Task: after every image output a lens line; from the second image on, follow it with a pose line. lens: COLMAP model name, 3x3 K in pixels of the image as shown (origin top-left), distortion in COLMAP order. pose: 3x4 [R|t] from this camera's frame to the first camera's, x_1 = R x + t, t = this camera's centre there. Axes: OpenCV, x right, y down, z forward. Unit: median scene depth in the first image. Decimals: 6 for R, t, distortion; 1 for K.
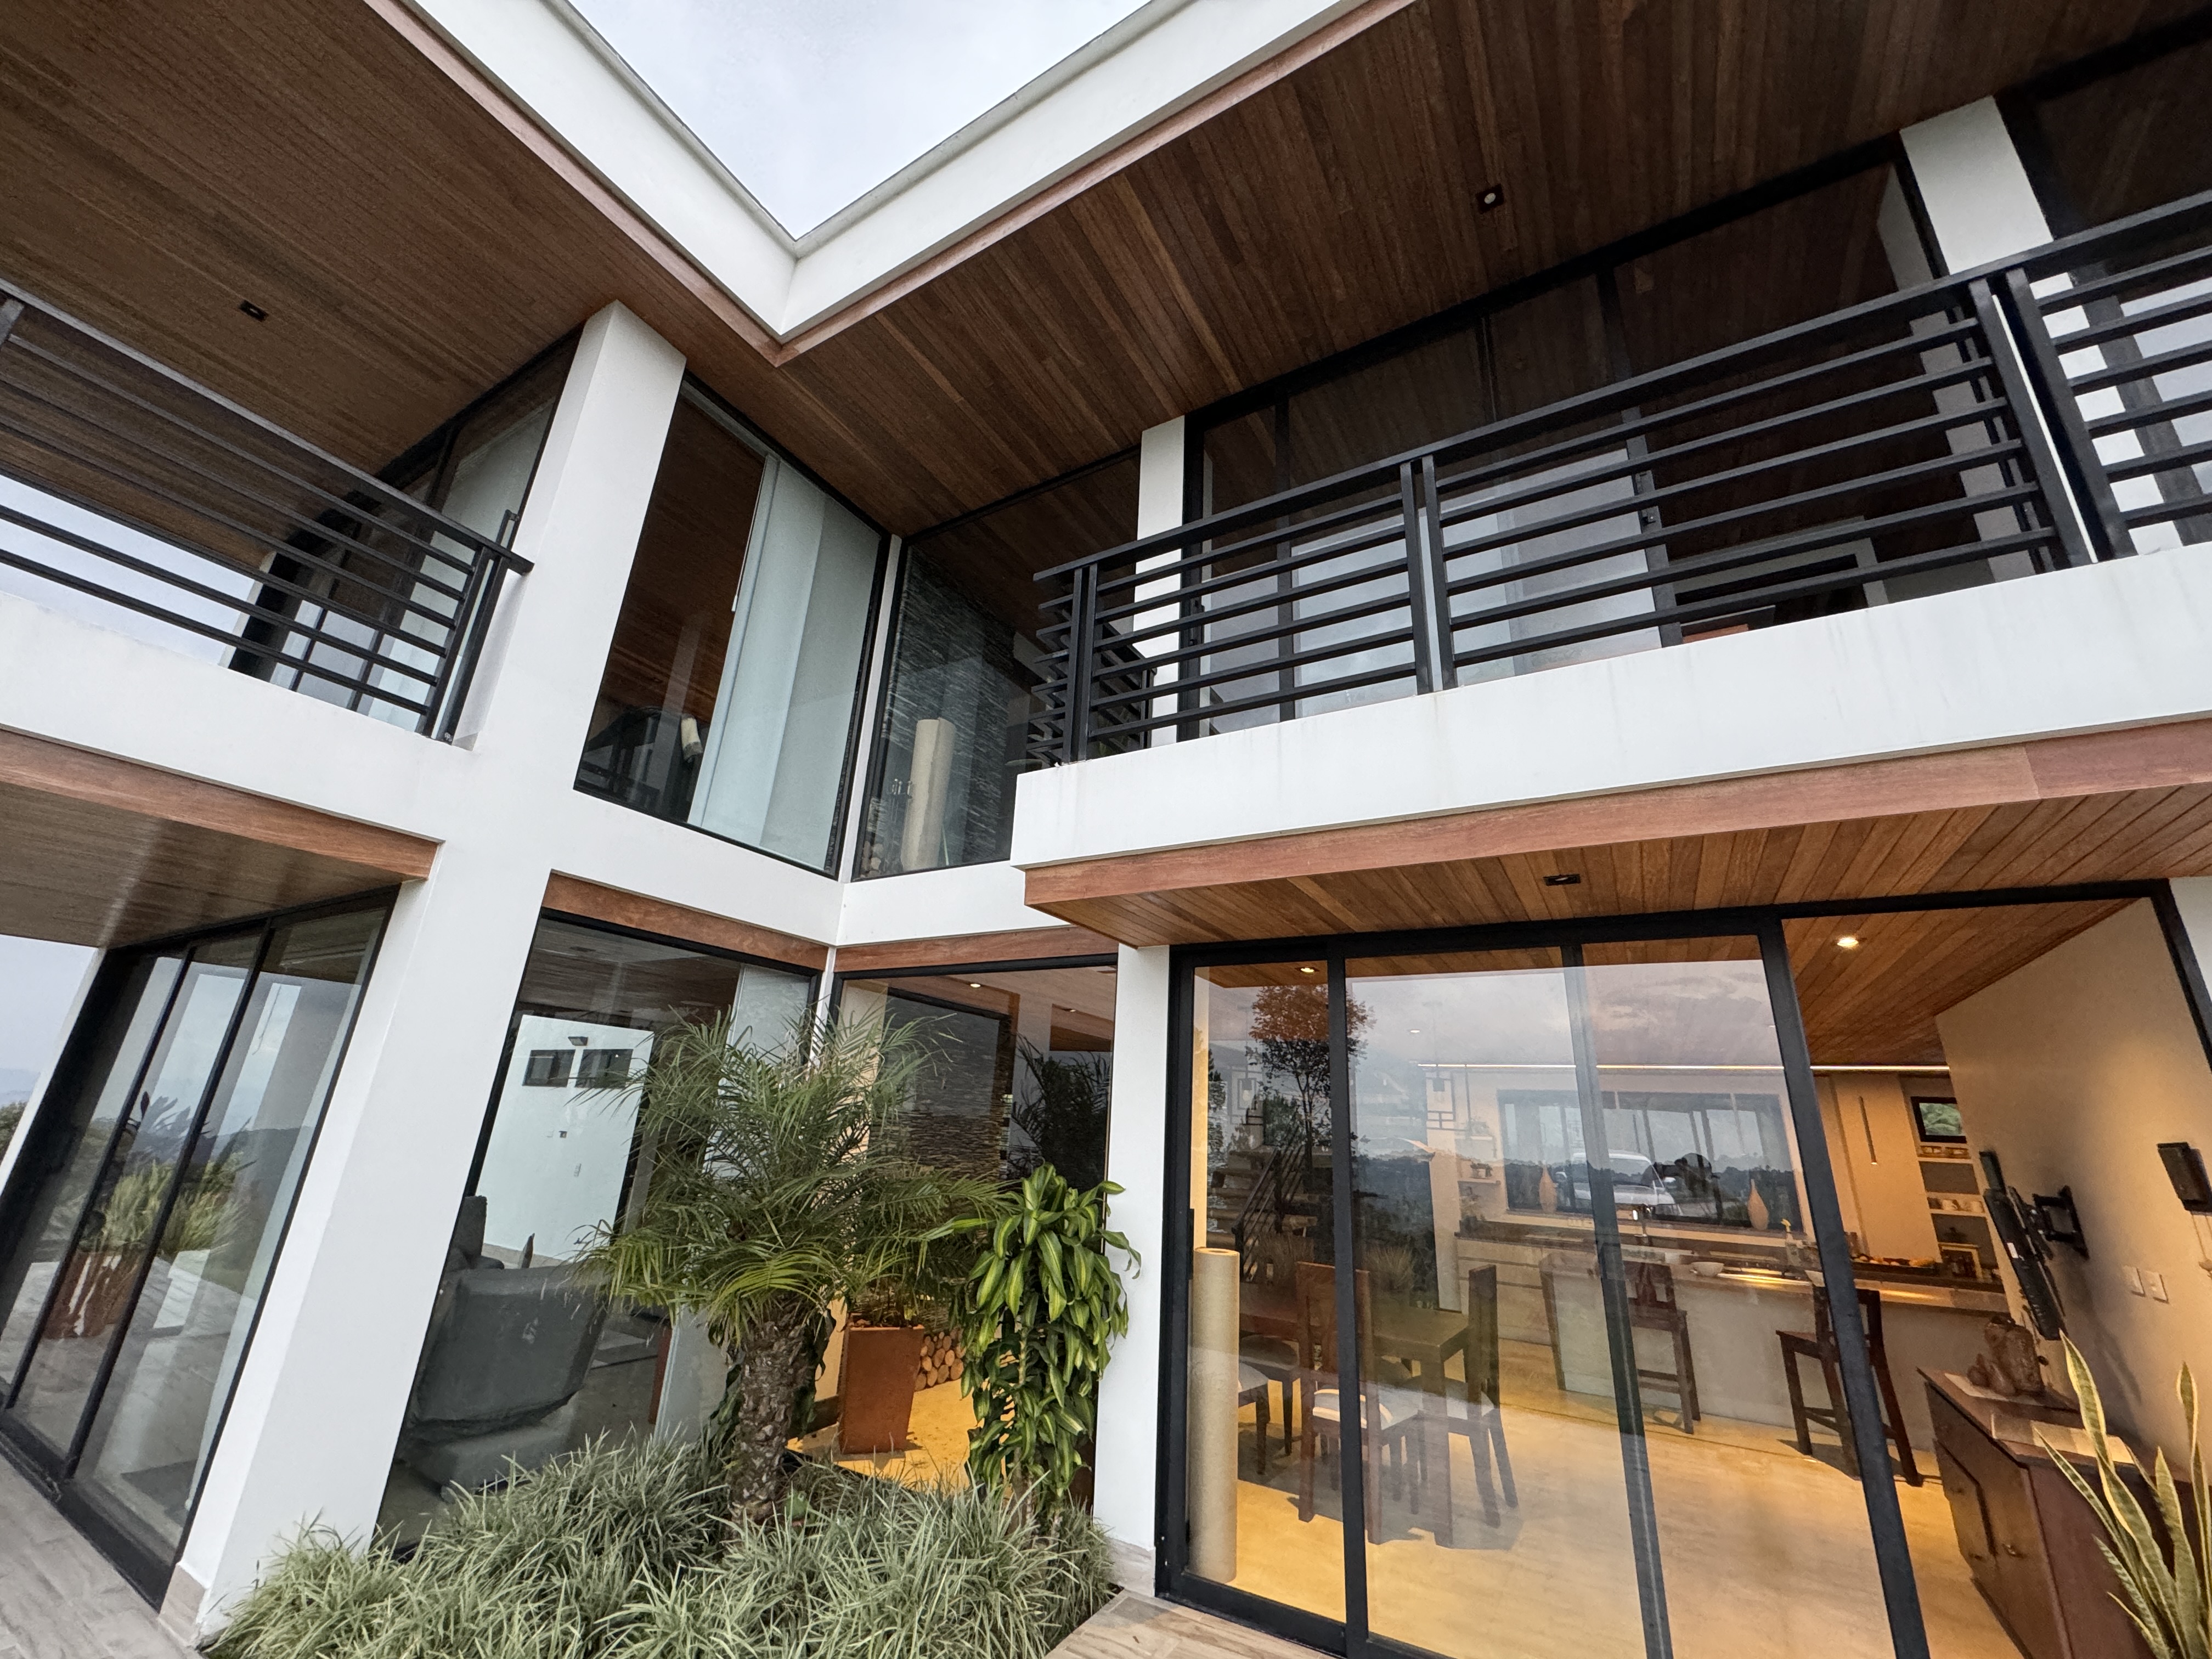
lens RADIAL K [[884.6, 0, 1106.0], [0, 884.6, 829.5], [0, 0, 1]] dist [-0.000140, -0.000031]
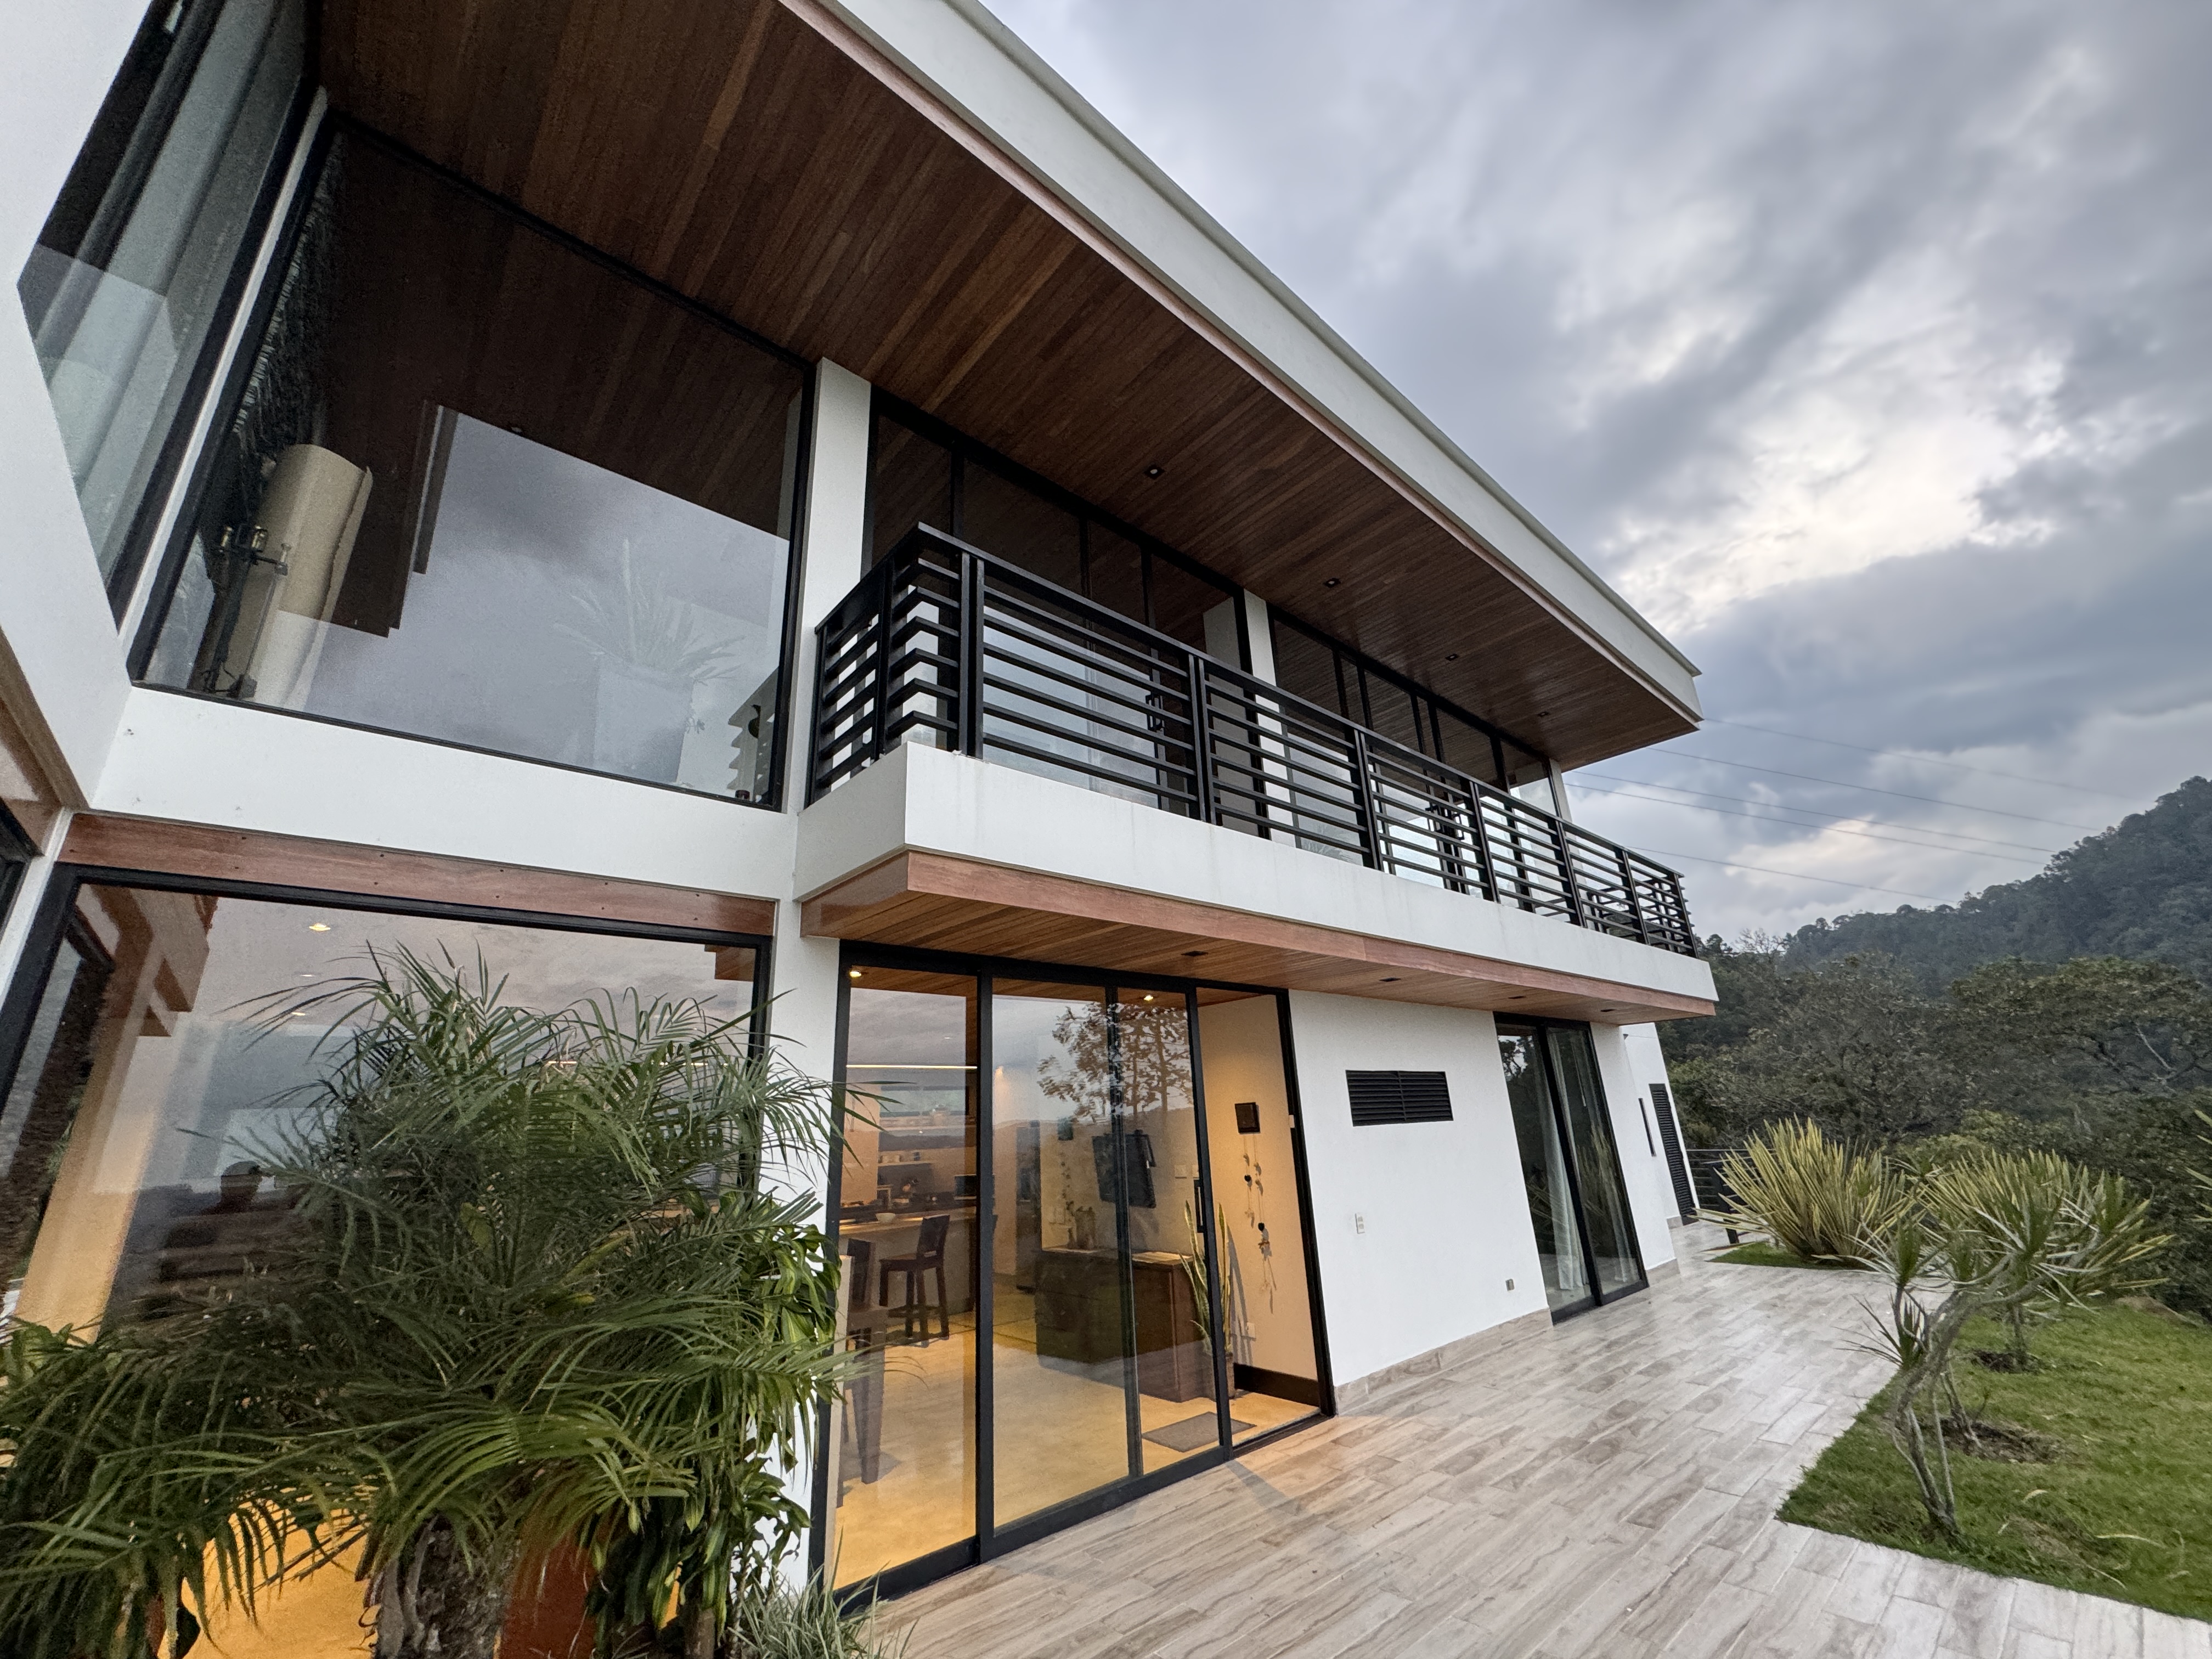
lens RADIAL K [[880.1, 0, 1106.0], [0, 880.1, 829.5], [0, 0, 1]] dist [-0.000286, 0.000008]
pose [[0.306391, 0.247673, 0.919121, -0.847017], [-0.258983, 0.950825, -0.169883, 0.124279], [-0.915998, -0.185986, 0.355467, 0.490373]]
